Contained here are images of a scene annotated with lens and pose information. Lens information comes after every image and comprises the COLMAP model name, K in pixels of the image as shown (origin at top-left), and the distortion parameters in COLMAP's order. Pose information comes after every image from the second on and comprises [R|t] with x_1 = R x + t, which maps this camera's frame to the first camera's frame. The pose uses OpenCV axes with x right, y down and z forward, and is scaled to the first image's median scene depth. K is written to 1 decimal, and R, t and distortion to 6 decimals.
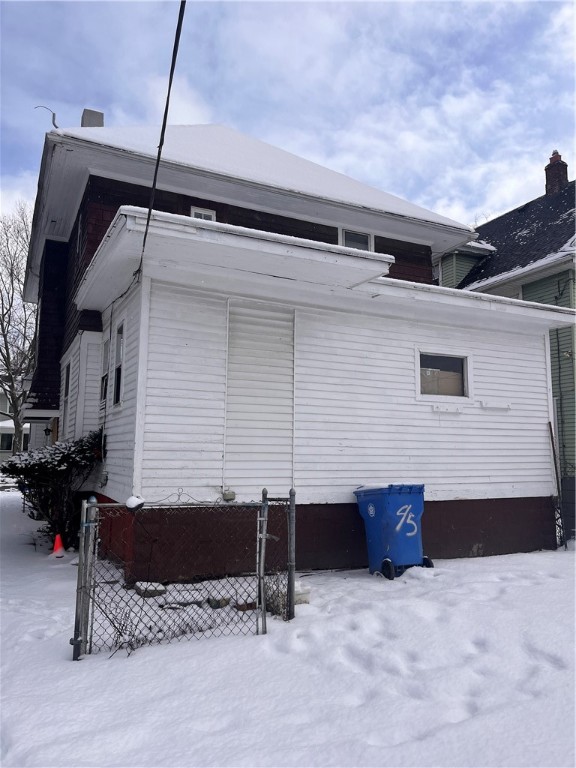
lens RADIAL K [[582.3, 0, 288.0], [0, 582.3, 384.0], [0, 0, 1]] dist [0.044581, -0.000235]
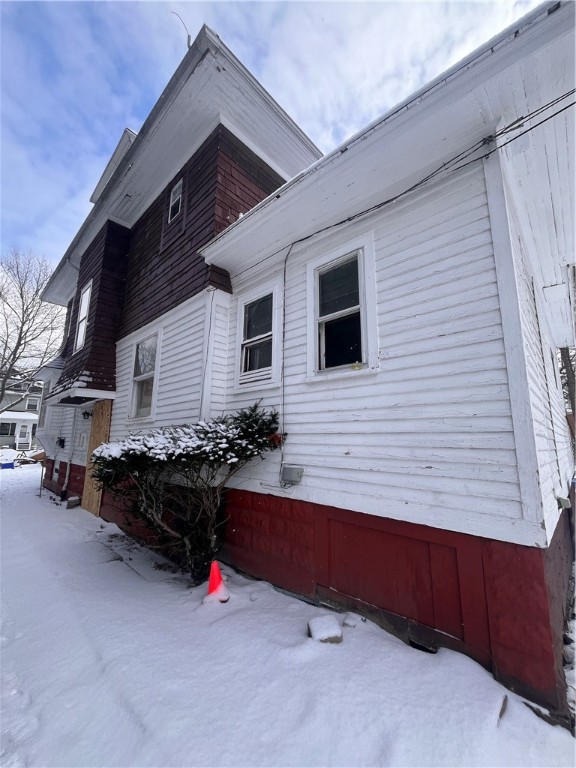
lens RADIAL K [[310.1, 0, 290.4], [0, 310.1, 386.4], [0, 0, 1]] dist [0.000673, 0.000091]
pose [[0.935662, 0.058239, 0.348059, -0.305388], [-0.044049, 0.997849, -0.048552, 0.049409], [-0.350138, 0.030097, 0.936215, 0.433133]]
